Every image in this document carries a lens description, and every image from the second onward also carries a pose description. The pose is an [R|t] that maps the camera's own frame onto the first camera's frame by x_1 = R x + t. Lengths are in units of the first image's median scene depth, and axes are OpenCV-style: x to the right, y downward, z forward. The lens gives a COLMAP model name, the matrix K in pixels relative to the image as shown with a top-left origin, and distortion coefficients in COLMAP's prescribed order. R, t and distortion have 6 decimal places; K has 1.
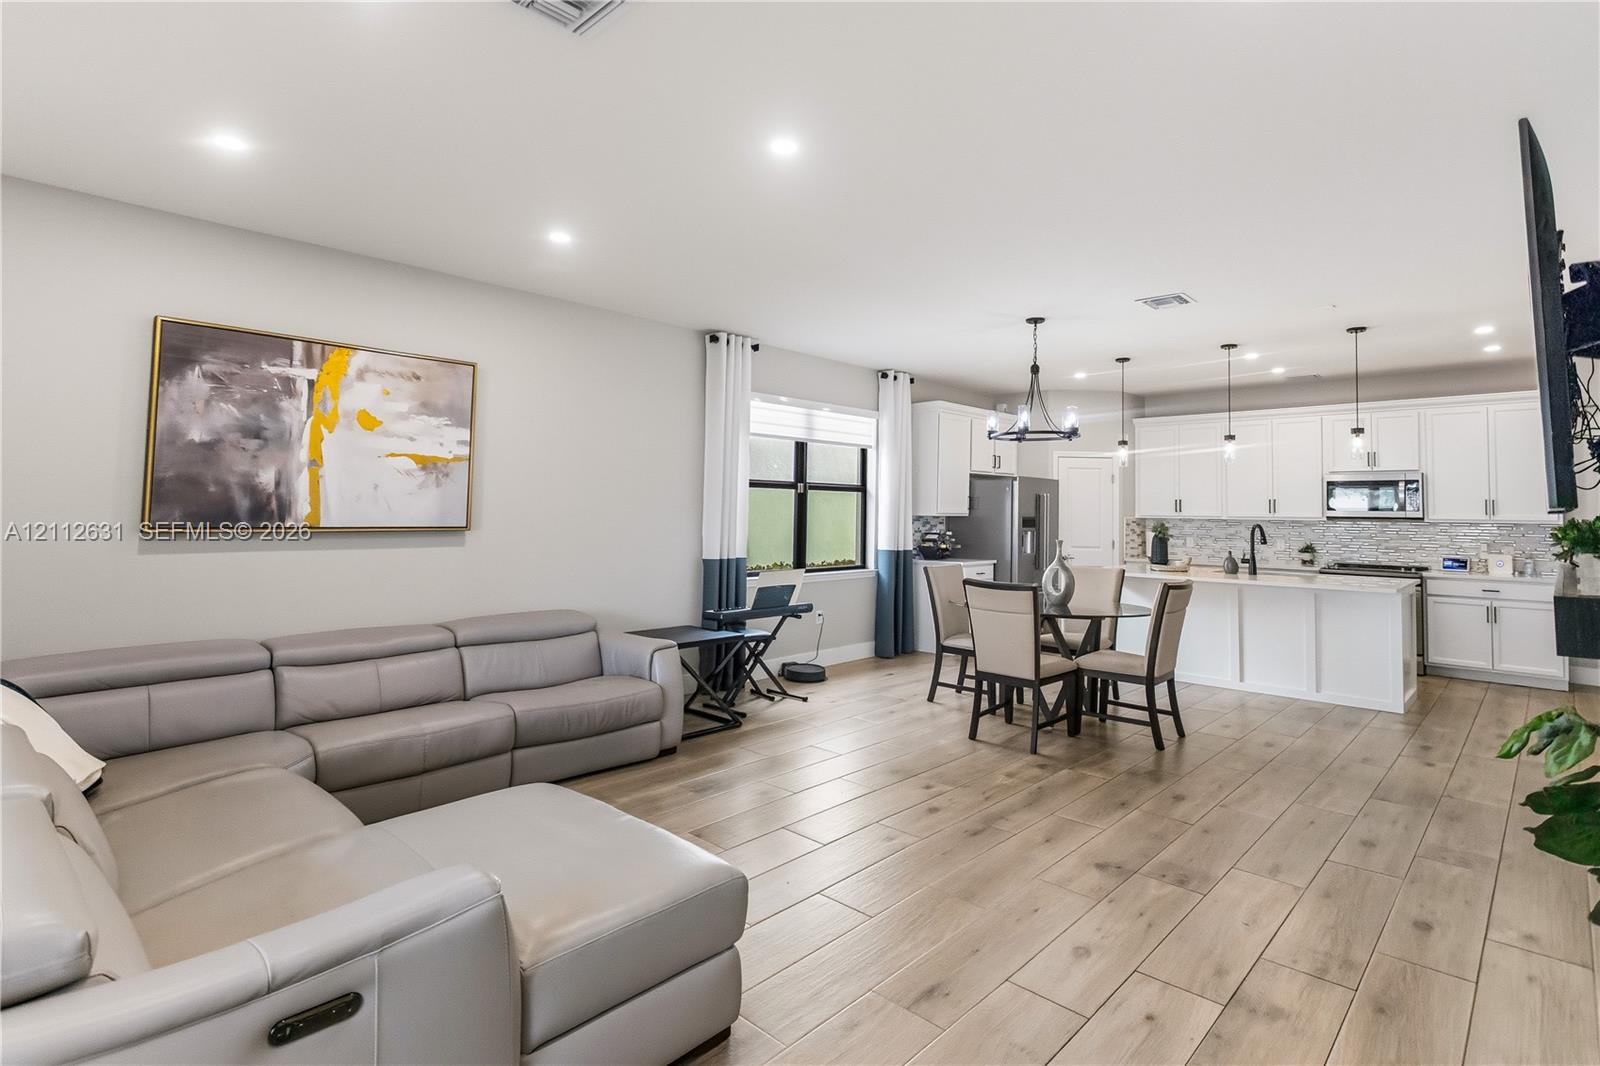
lens RADIAL K [[780.8, 0, 794.3], [0, 780.8, 481.5], [0, 0, 1]] dist [0.002471, 0.002419]
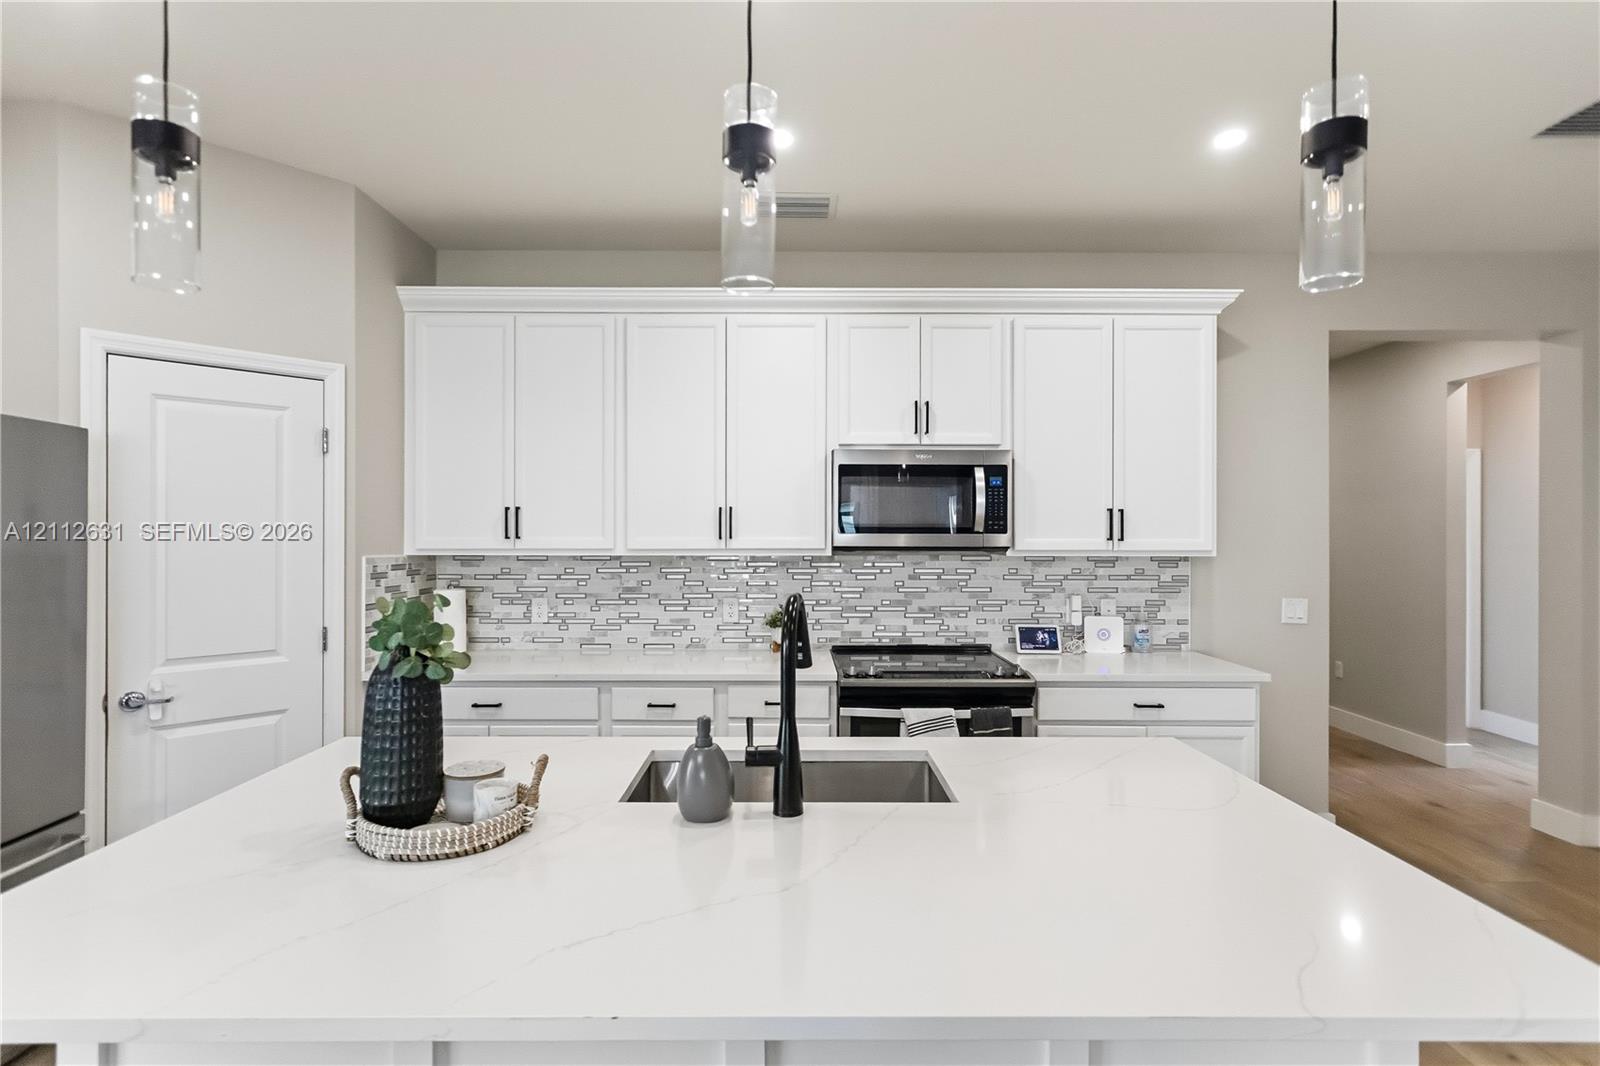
lens RADIAL K [[780.8, 0, 783.9], [0, 780.8, 530.0], [0, 0, 1]] dist [0.002471, 0.002419]
pose [[0.715418, -0.005747, 0.698673, 0.390324], [-0.019067, 0.999433, 0.027746, 0.026384], [-0.698437, -0.033171, 0.714903, 0.774082]]
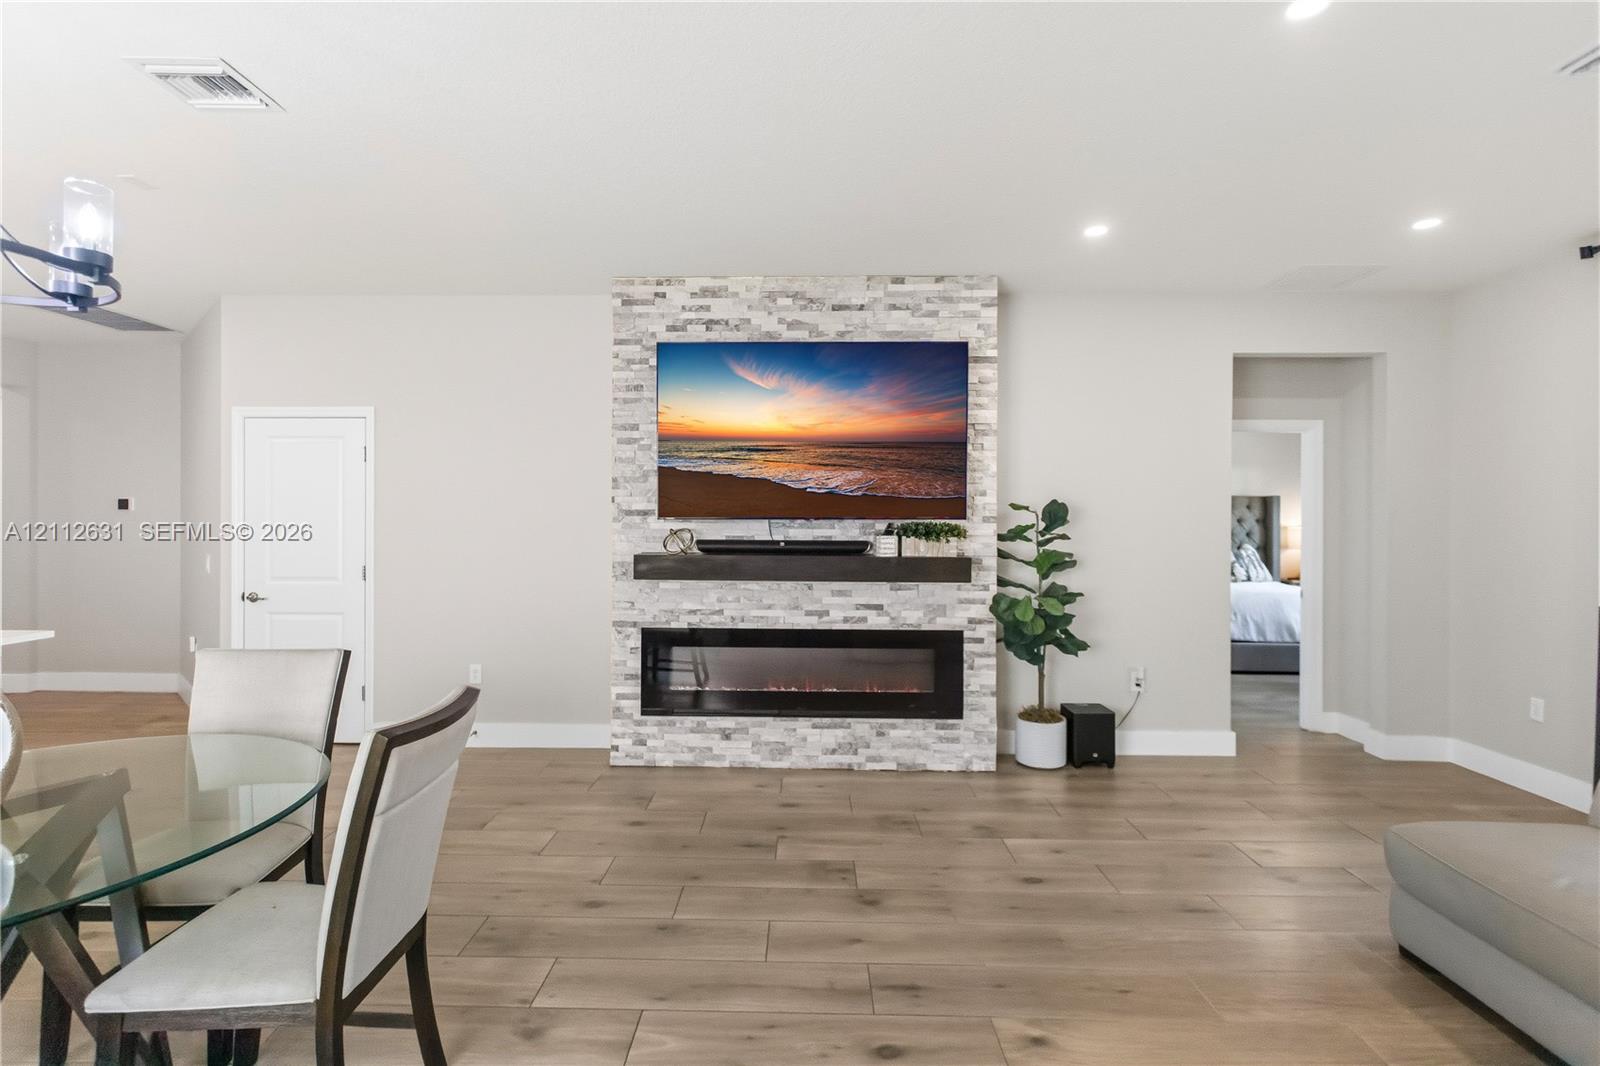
lens RADIAL K [[780.8, 0, 794.1], [0, 780.8, 517.1], [0, 0, 1]] dist [0.002471, 0.002419]
pose [[-0.679150, -0.017108, 0.733800, -0.099481], [-0.040906, 0.999057, -0.014567, 0.020801], [-0.732859, -0.039910, -0.679210, 0.745398]]
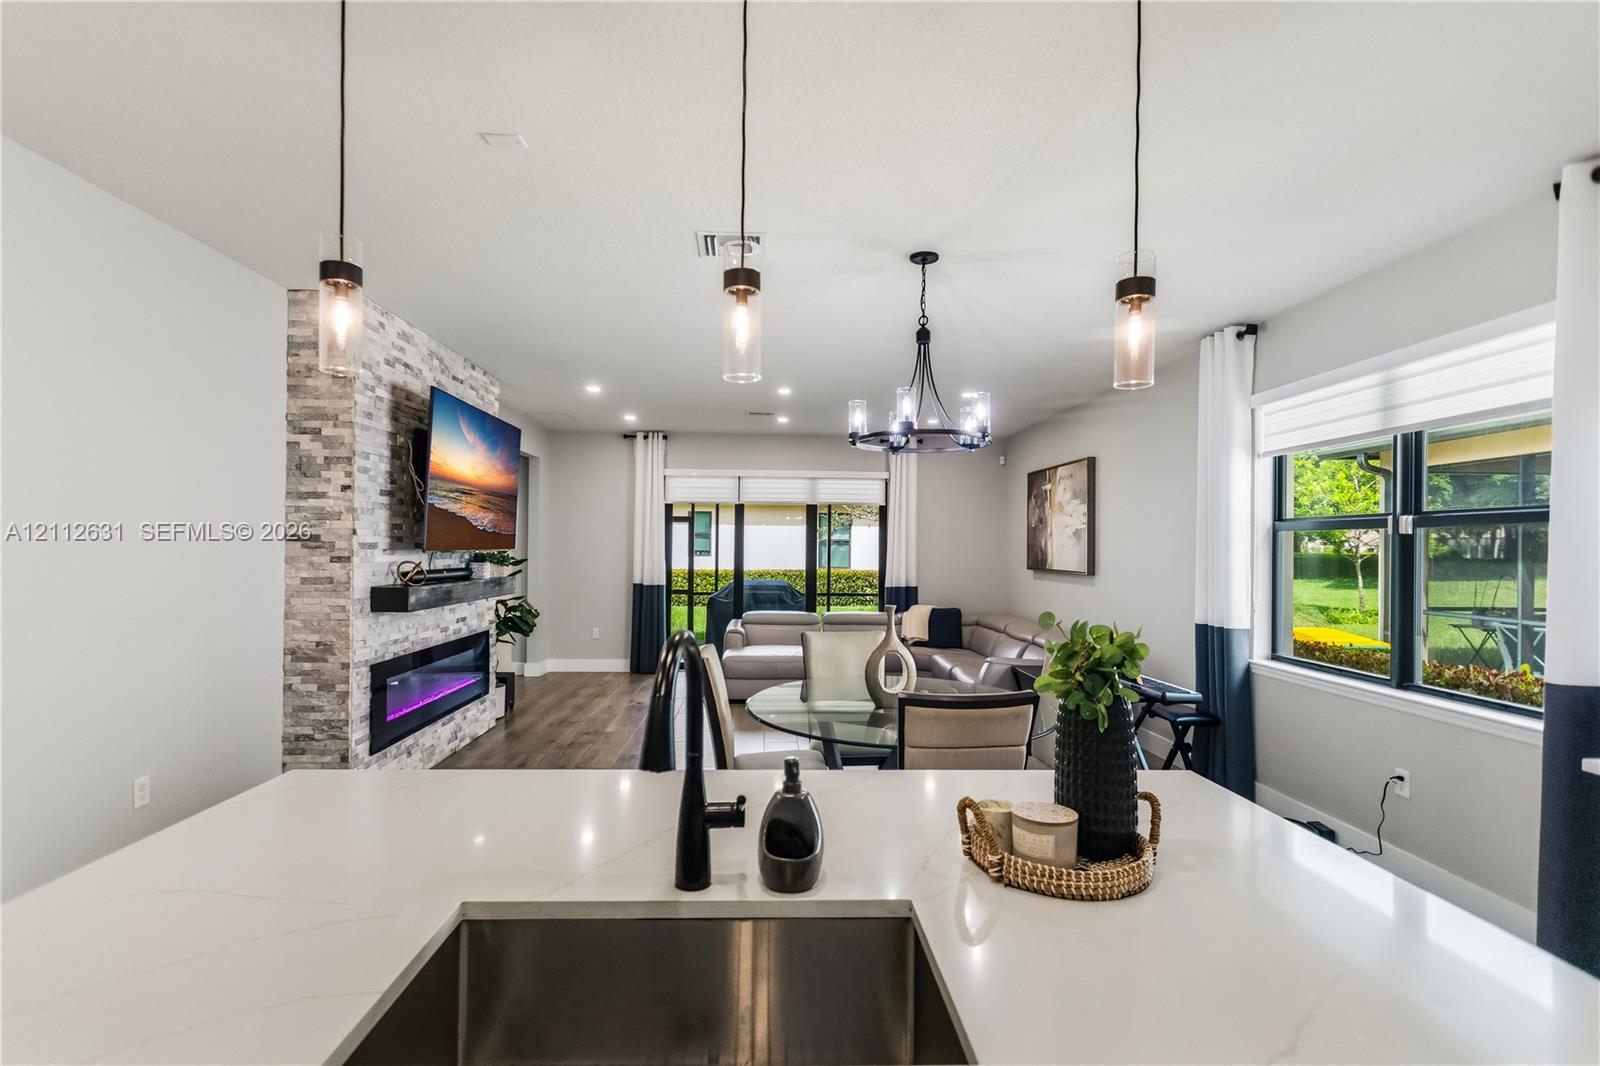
lens RADIAL K [[780.8, 0, 789.7], [0, 780.8, 543.8], [0, 0, 1]] dist [0.002471, 0.002419]
pose [[-0.692608, -0.022841, -0.720952, 0.655190], [0.008169, 0.999186, -0.039504, 0.038127], [0.721268, -0.033250, -0.691858, 1.061068]]
